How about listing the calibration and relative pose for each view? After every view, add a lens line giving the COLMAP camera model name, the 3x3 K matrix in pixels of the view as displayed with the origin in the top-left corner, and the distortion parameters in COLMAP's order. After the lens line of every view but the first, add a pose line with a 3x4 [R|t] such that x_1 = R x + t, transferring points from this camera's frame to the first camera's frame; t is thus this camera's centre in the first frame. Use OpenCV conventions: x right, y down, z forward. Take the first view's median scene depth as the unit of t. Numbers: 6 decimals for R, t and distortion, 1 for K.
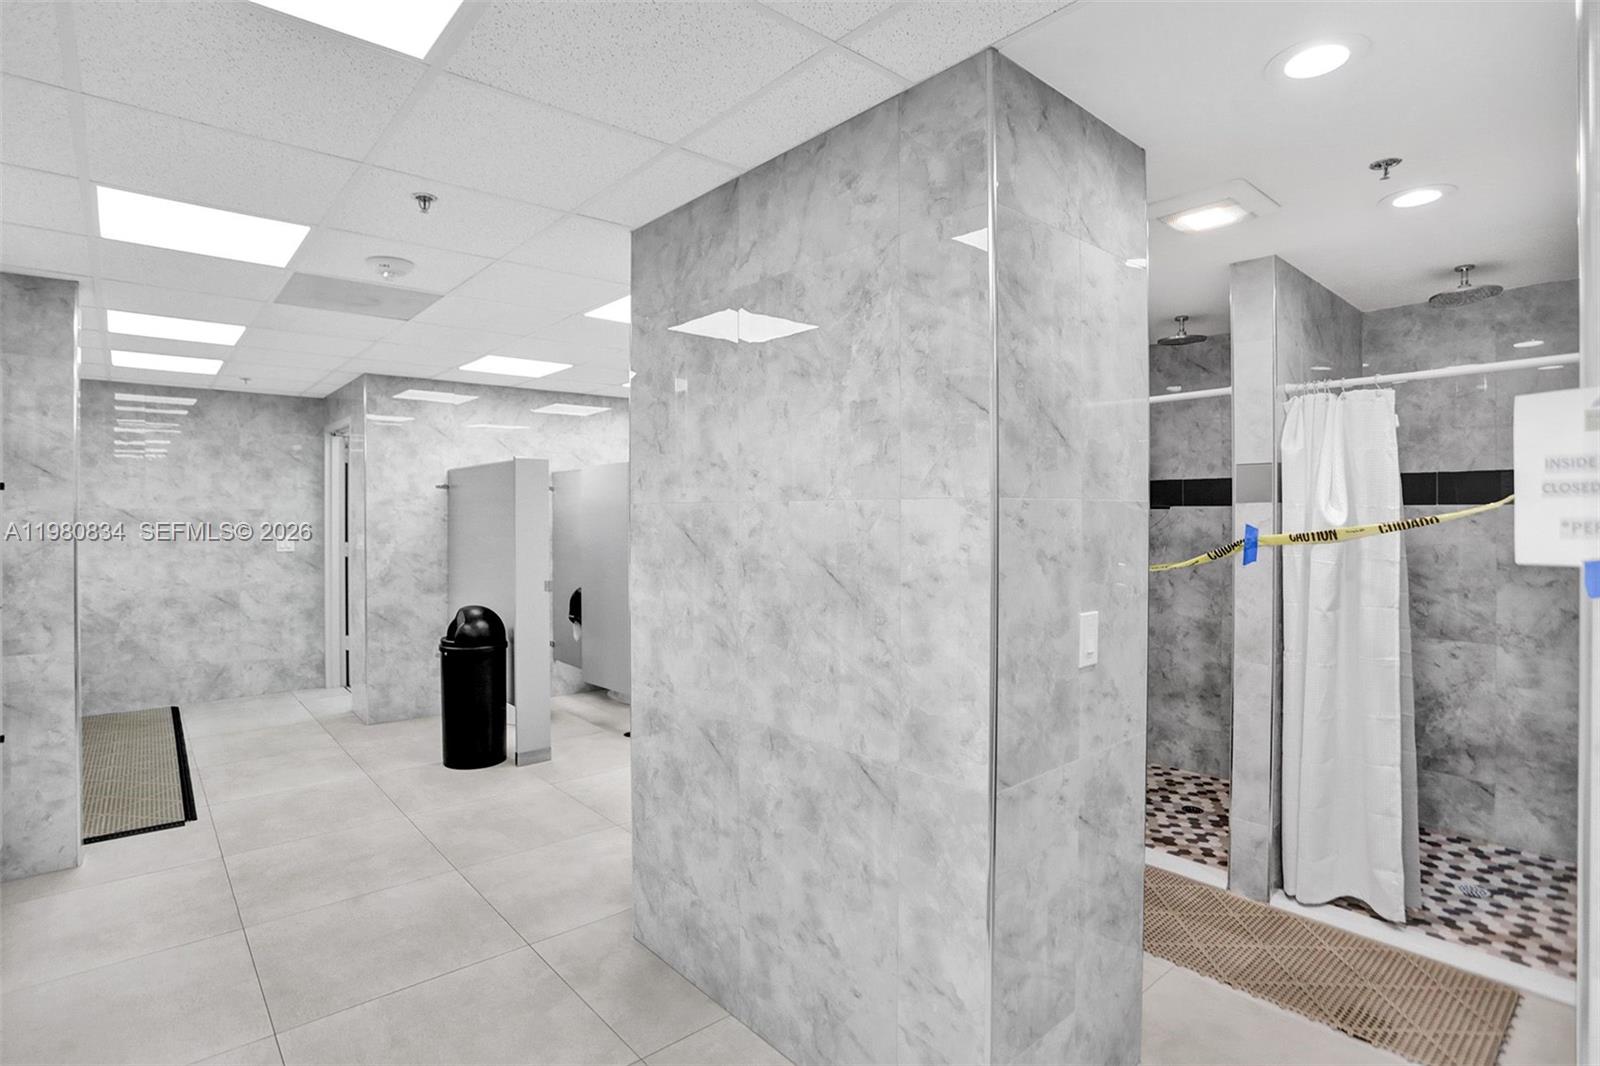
lens RADIAL K [[789.5, 0, 796.7], [0, 789.5, 517.1], [0, 0, 1]] dist [-0.024746, 0.000339]
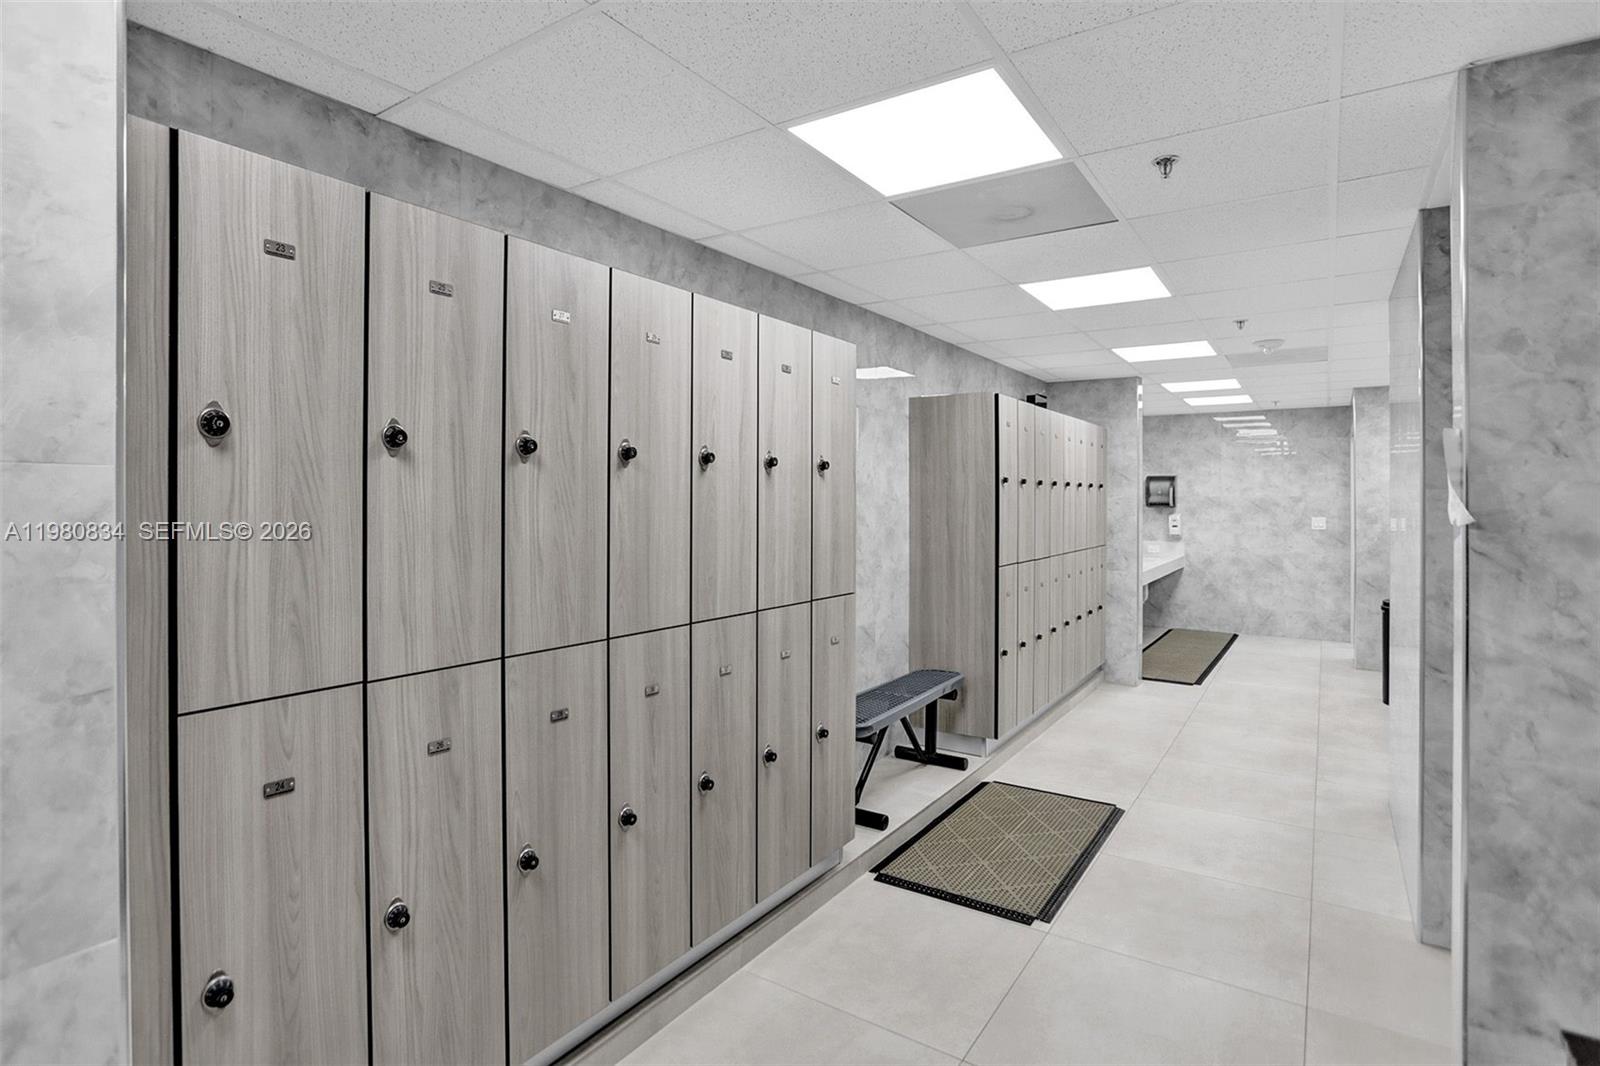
lens RADIAL K [[789.5, 0, 791.8], [0, 789.5, 502.5], [0, 0, 1]] dist [-0.024746, 0.000339]
pose [[0.259031, 0.002089, -0.965867, 0.378468], [-0.004196, 0.999991, 0.001038, 0.002338], [0.965860, 0.003784, 0.259037, -0.171238]]
